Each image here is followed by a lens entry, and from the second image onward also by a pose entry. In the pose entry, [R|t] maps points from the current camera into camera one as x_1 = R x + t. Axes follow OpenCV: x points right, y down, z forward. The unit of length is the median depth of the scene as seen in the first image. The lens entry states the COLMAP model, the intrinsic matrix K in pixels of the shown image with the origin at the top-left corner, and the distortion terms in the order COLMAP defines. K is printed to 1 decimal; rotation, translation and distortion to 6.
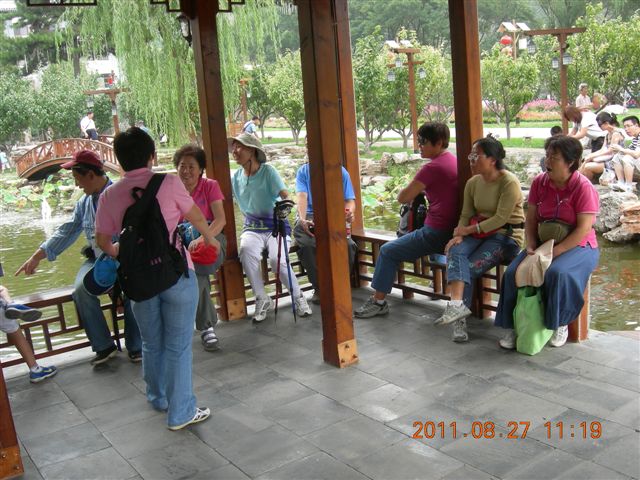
lens RADIAL K [[703.3, 0, 320.0], [0, 703.3, 240.0], [0, 0, 1]] dist [-0.128001, -0.007080]
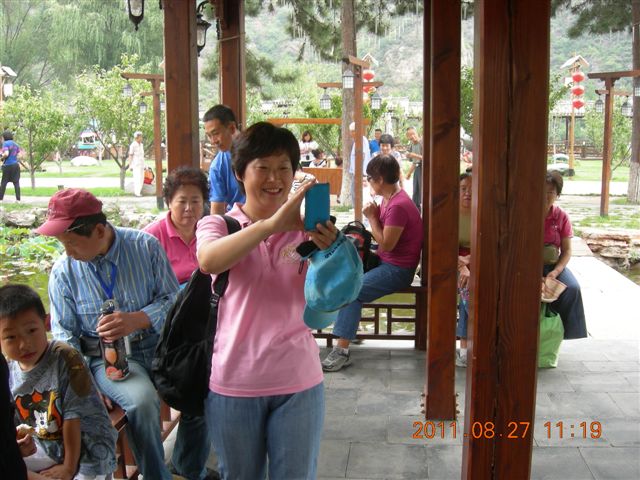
lens RADIAL K [[703.3, 0, 320.0], [0, 703.3, 240.0], [0, 0, 1]] dist [-0.128001, -0.007080]
pose [[0.651672, -0.035960, 0.757648, -0.569464], [0.099180, 0.994339, -0.038114, -0.019753], [-0.751989, 0.099981, 0.651550, 0.424935]]
